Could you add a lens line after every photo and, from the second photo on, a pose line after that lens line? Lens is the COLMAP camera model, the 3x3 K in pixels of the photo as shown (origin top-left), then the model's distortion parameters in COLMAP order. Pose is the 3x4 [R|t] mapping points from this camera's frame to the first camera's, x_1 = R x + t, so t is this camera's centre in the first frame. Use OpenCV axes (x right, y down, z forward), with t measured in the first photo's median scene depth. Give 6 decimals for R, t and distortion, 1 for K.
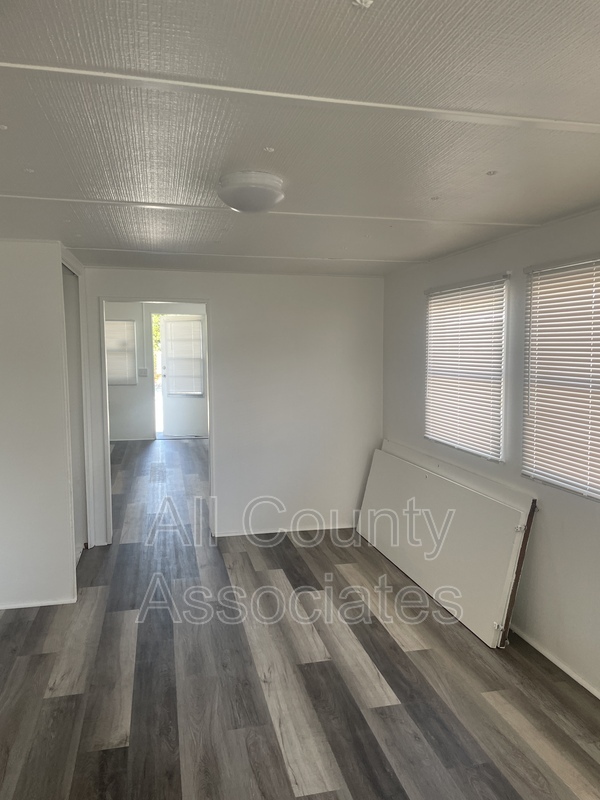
lens RADIAL K [[606.6, 0, 313.5], [0, 606.6, 399.0], [0, 0, 1]] dist [0.099485, -0.121924]
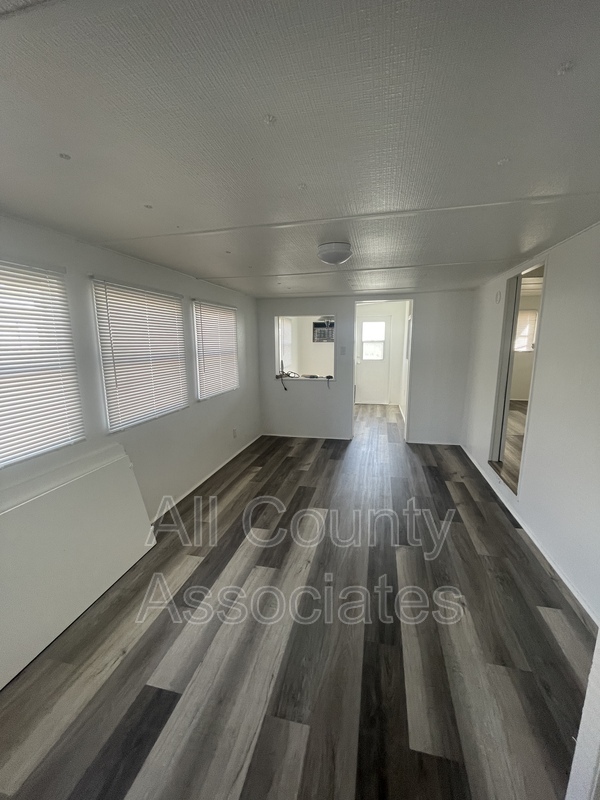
lens RADIAL K [[327.5, 0, 300.0], [0, 327.5, 400.0], [0, 0, 1]] dist [-0.000522, -0.000225]
pose [[-0.885986, -0.072512, 0.458007, -0.355239], [0.049666, 0.967178, 0.249200, -0.109440], [-0.461044, 0.243535, -0.853305, 1.431910]]
